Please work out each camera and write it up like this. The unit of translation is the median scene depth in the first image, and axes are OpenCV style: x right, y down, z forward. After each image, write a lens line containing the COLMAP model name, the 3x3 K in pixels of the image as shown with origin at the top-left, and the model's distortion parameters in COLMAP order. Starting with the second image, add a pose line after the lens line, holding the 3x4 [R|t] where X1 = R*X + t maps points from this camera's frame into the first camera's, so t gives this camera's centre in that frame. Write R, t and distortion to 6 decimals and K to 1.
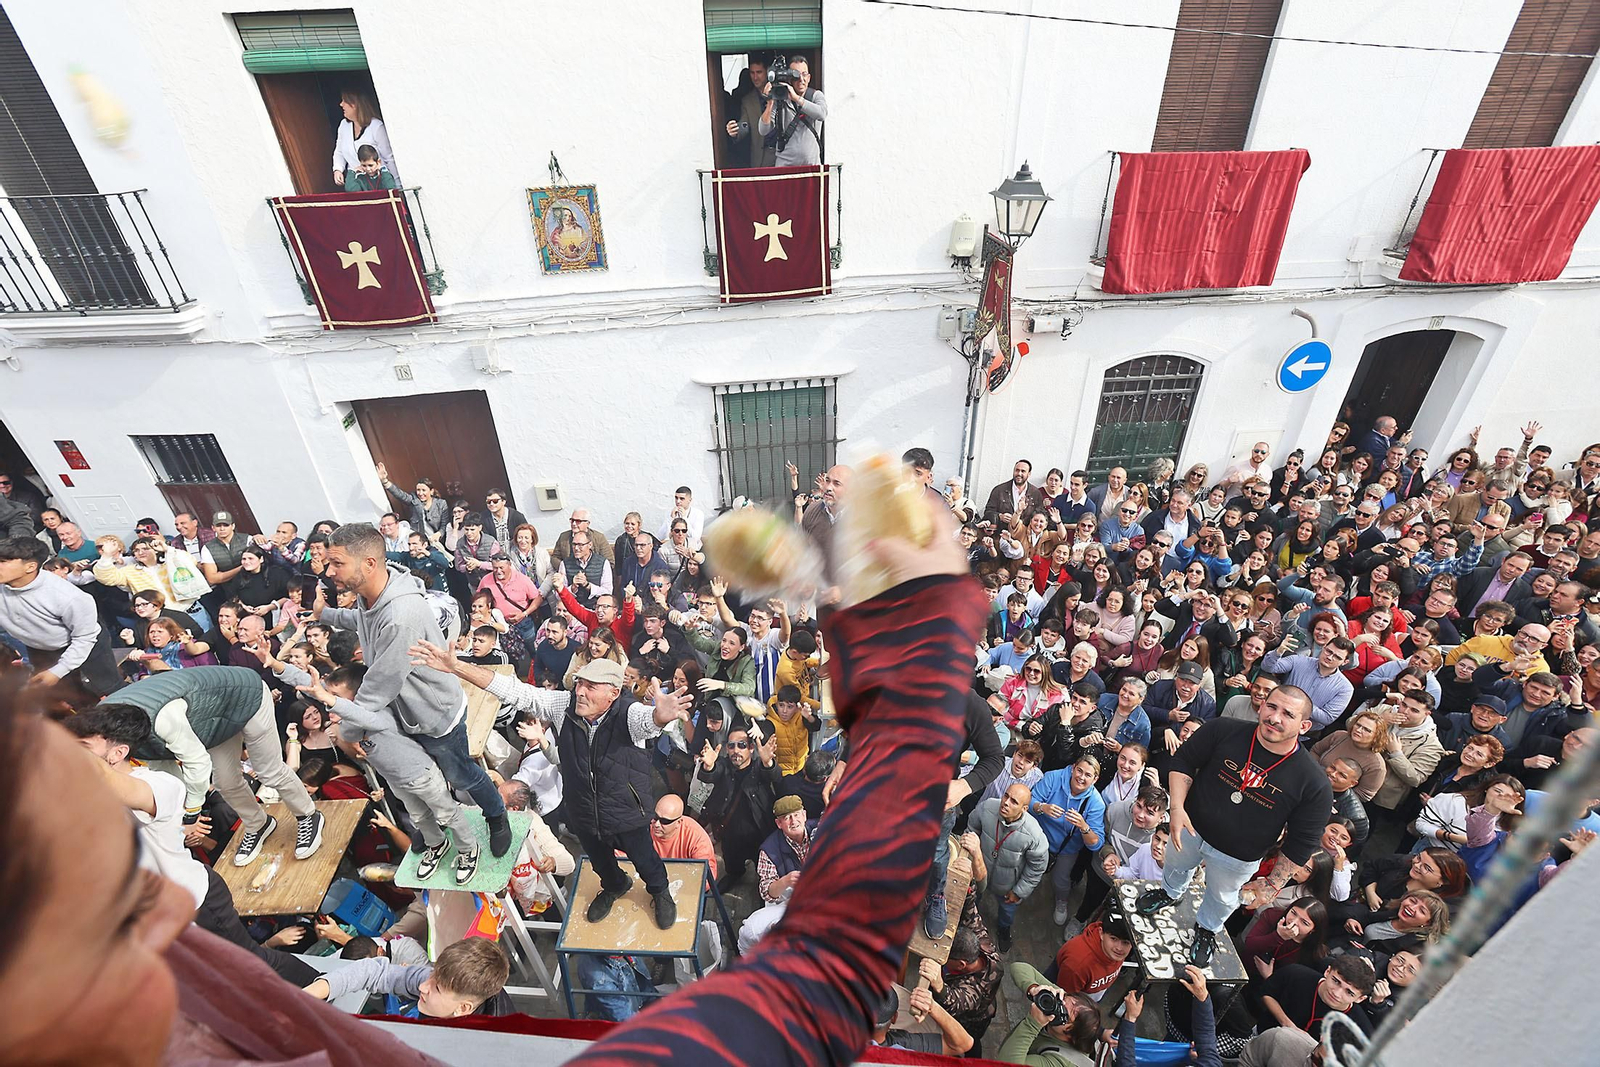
lens RADIAL K [[732.7, 0, 791.5], [0, 732.7, 516.4], [0, 0, 1]] dist [-0.060380, 0.026126]
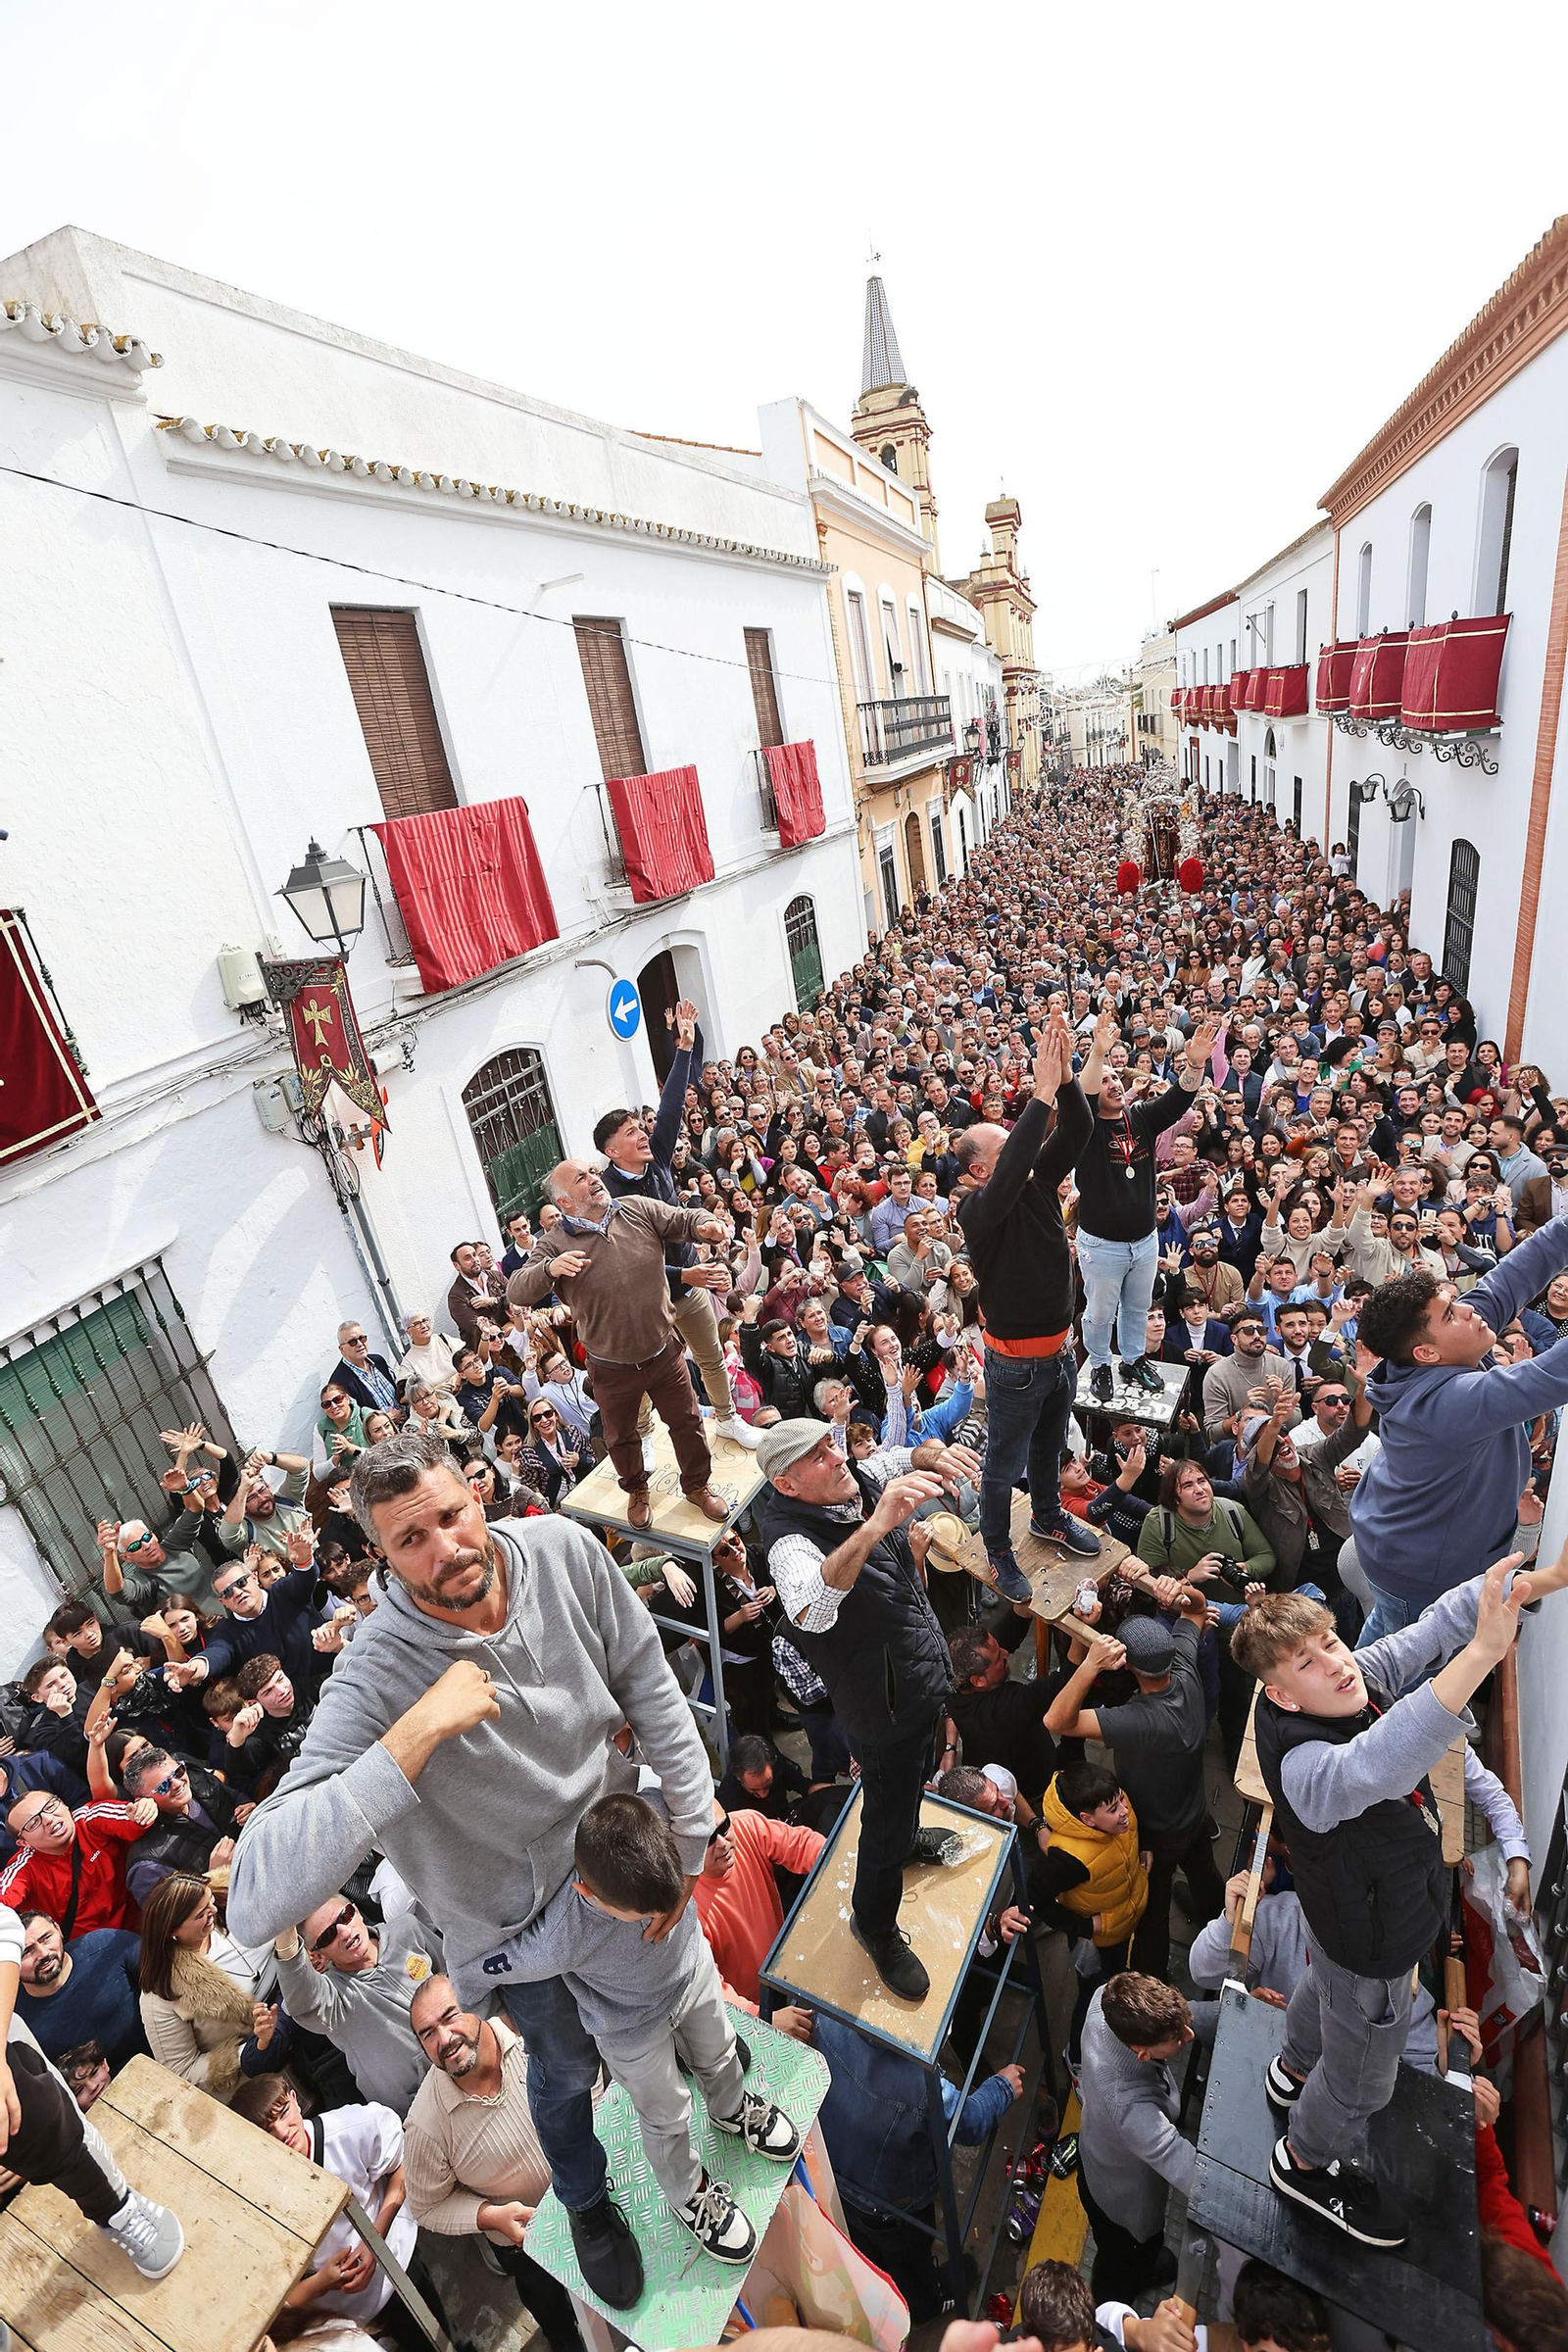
lens RADIAL K [[1077.1, 0, 781.2], [0, 1077.1, 1179.9], [0, 0, 1]] dist [-0.060380, 0.026126]
pose [[0.445648, -0.385471, 0.807967, -0.393181], [0.583612, 0.809483, 0.064293, -0.008678], [-0.678819, 0.442887, 0.585710, 0.178082]]
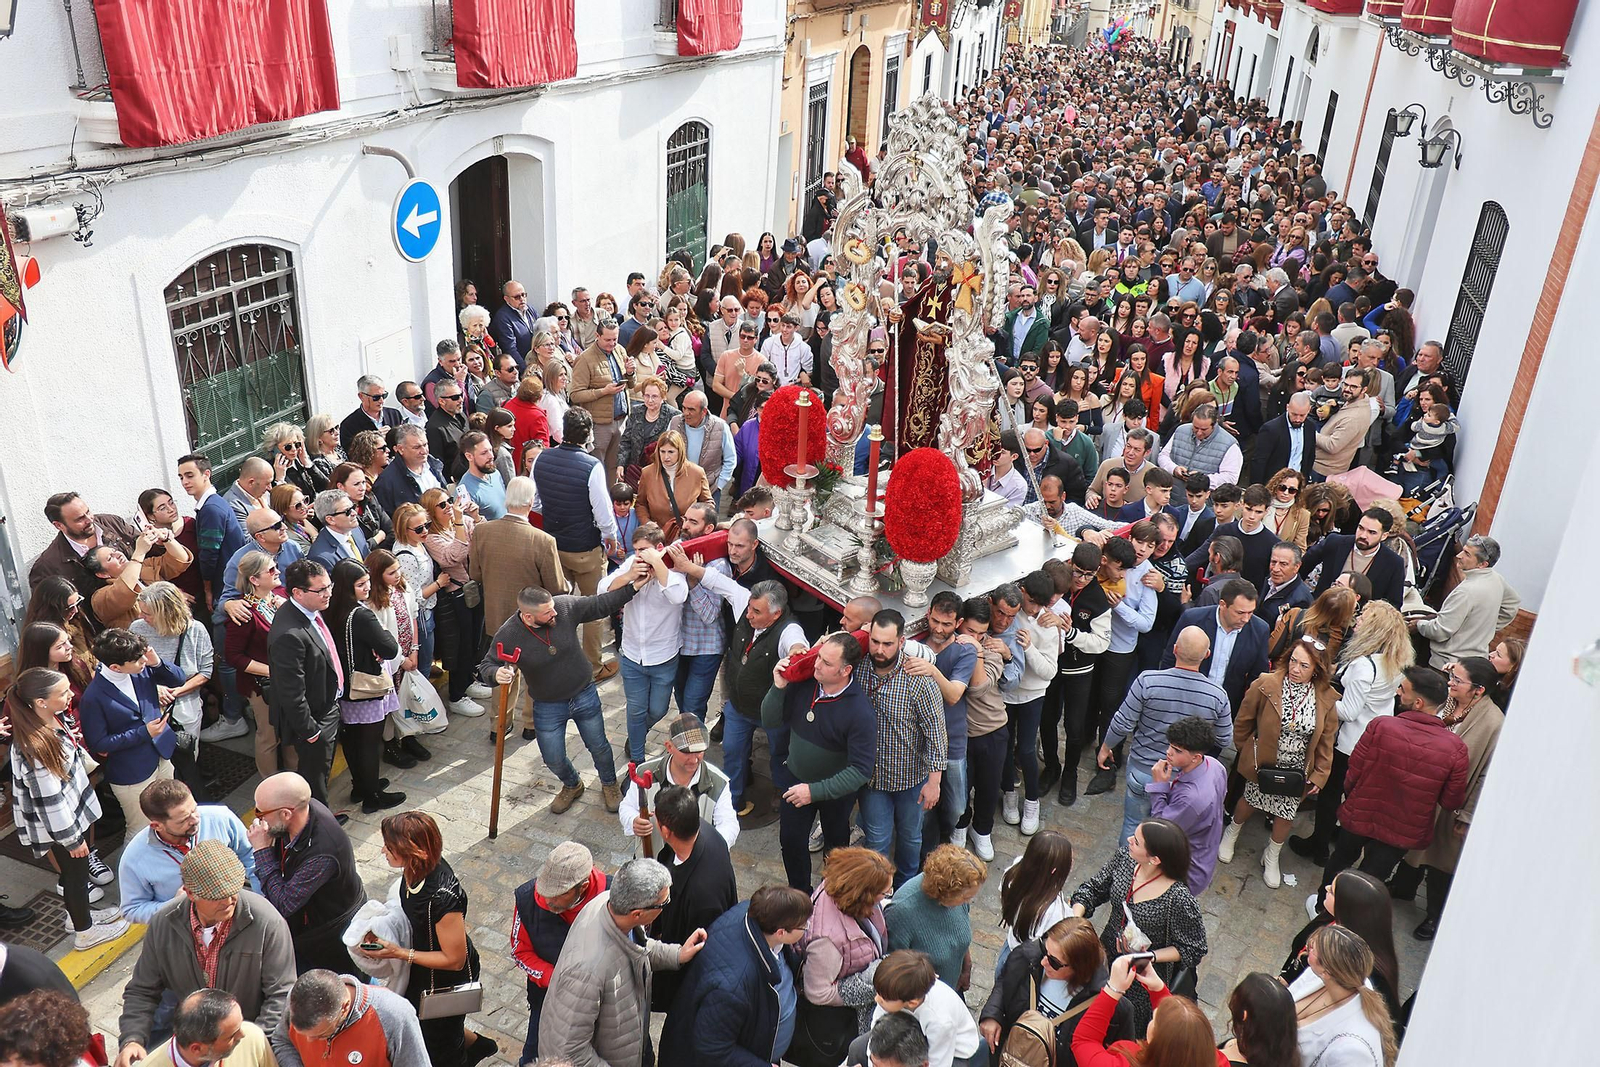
lens RADIAL K [[1302.5, 0, 784.9], [0, 1302.5, 505.2], [0, 0, 1]] dist [-0.014985, 0.078041]
pose [[0.427120, -0.331111, 0.841388, -0.302233], [0.428548, 0.893516, 0.134077, 0.021588], [-0.796188, 0.303308, 0.523535, 0.146337]]
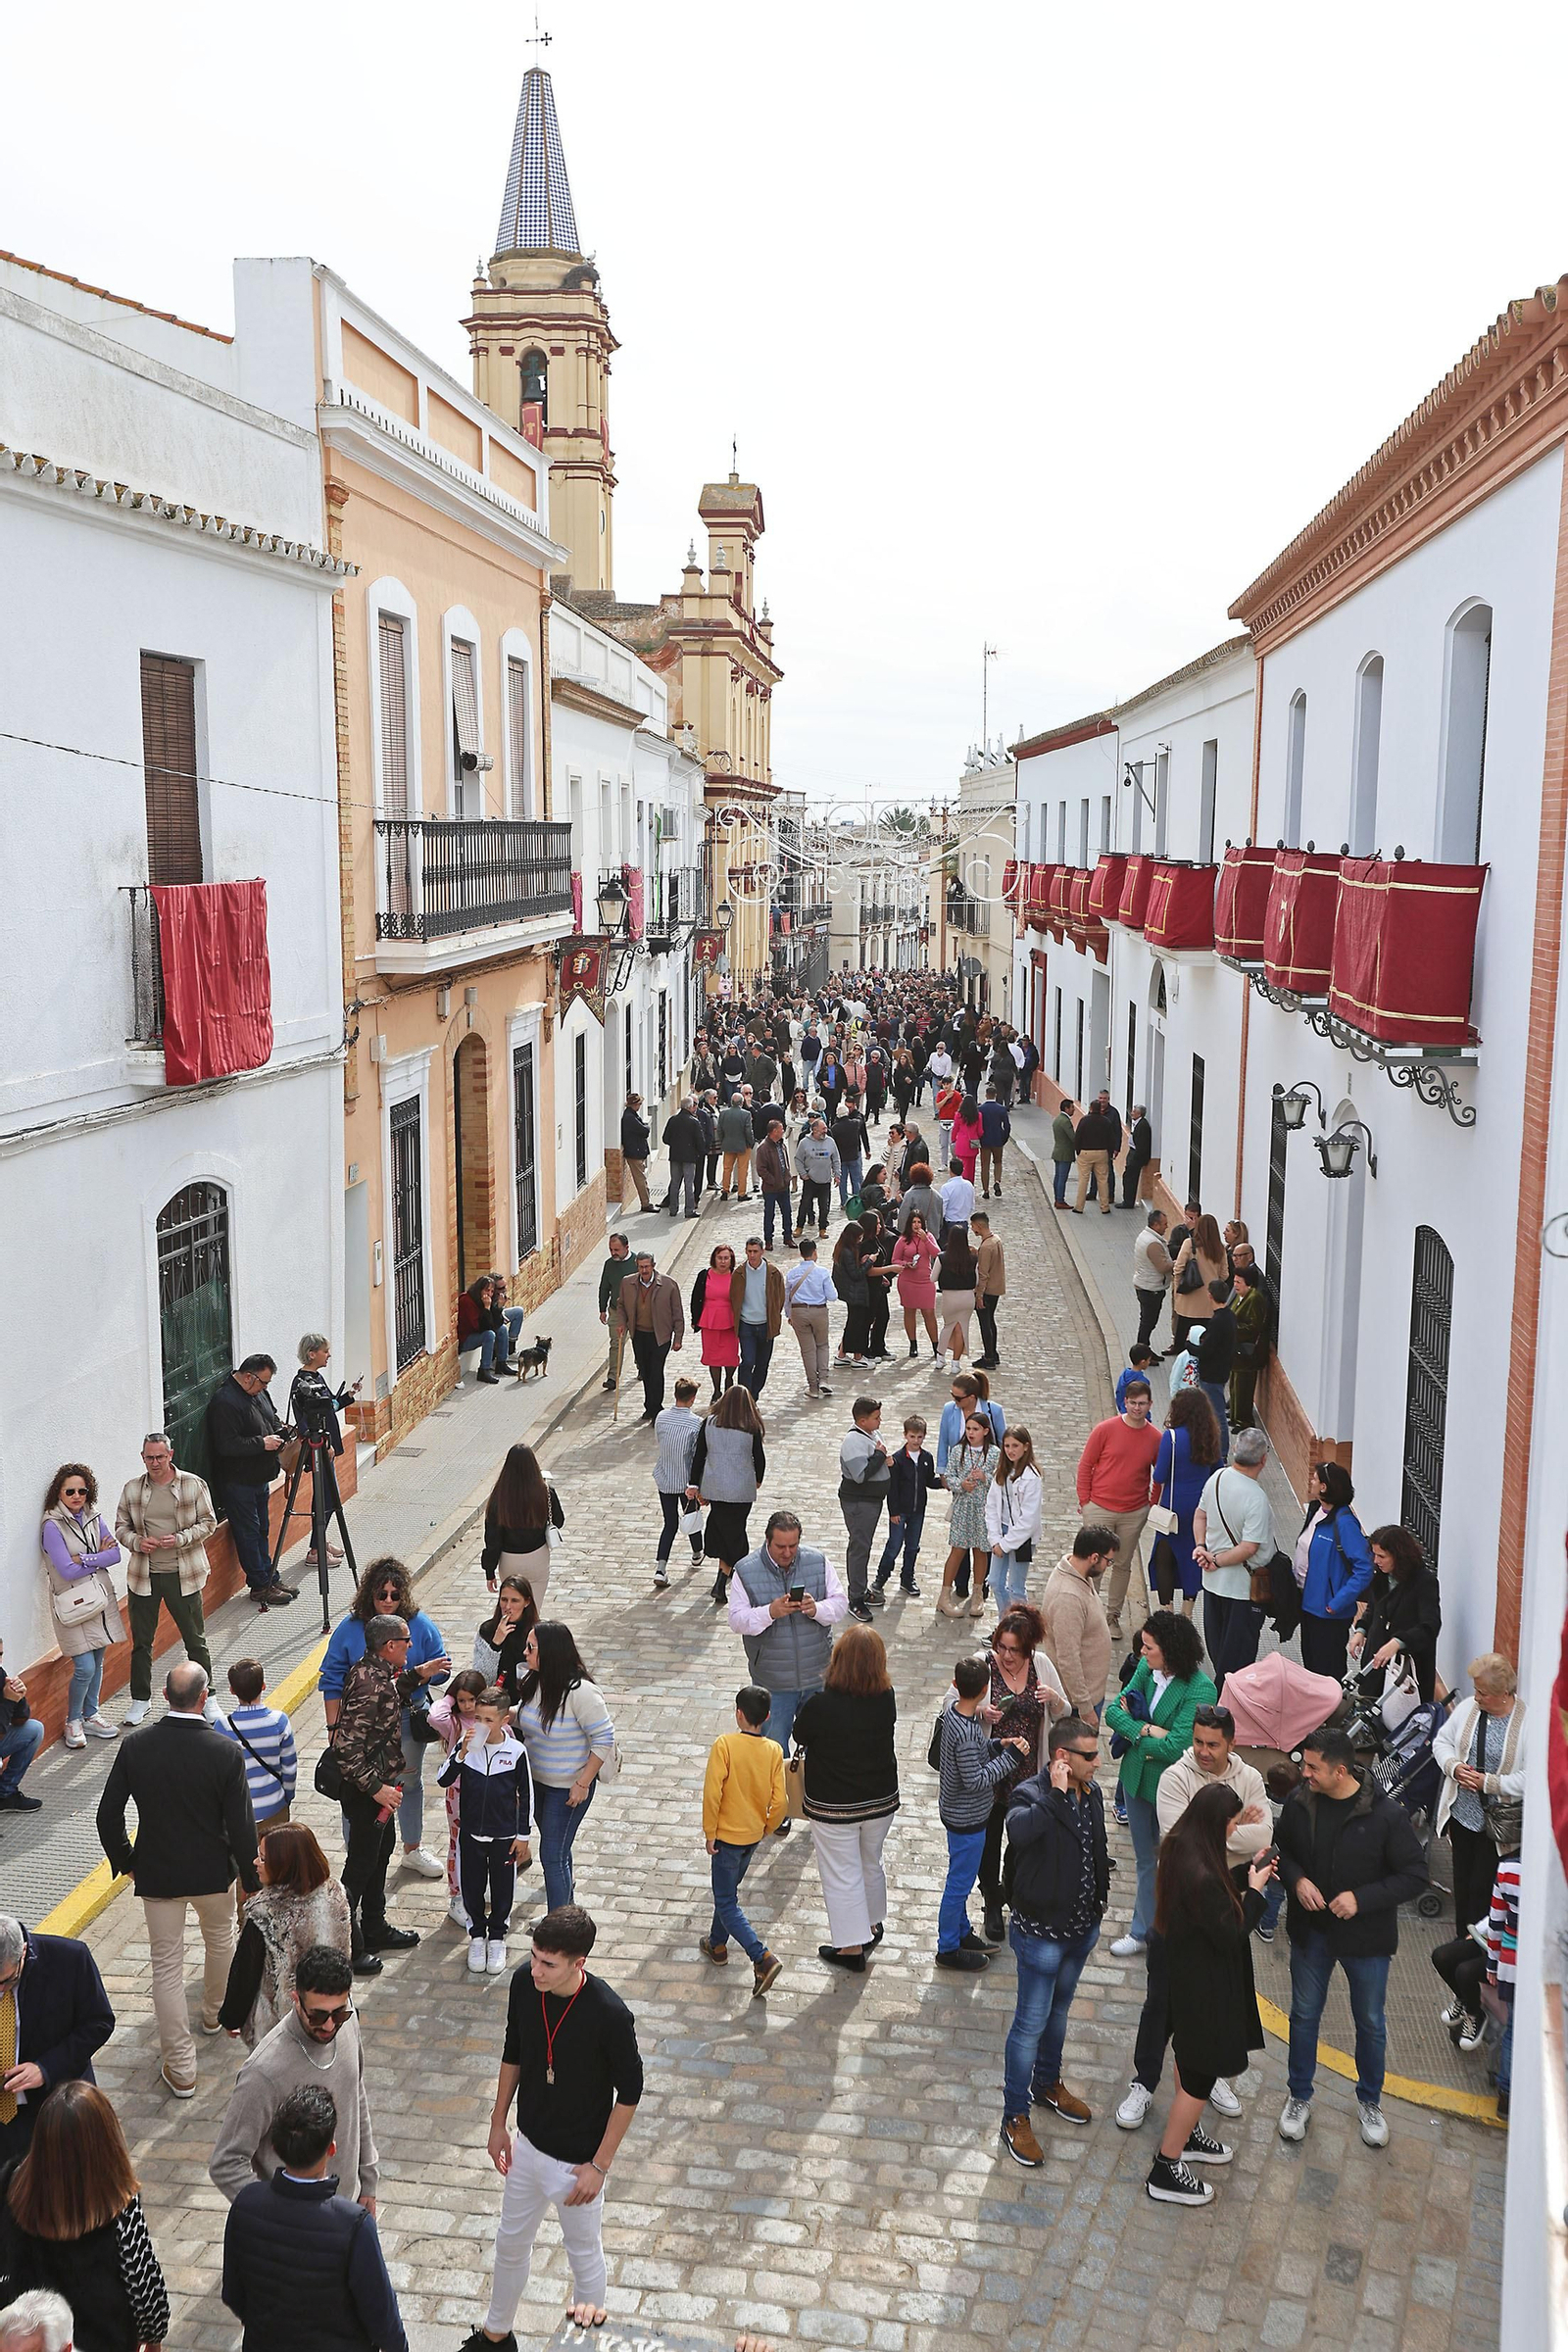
lens RADIAL K [[2230.5, 0, 783.6], [0, 2230.5, 1181.5], [0, 0, 1]] dist [0.002007, 0.000000]
pose [[0.244338, -0.130736, 0.960837, -0.356241], [0.500210, 0.865853, -0.009390, -0.006352], [-0.830716, 0.482914, 0.276957, 0.092816]]
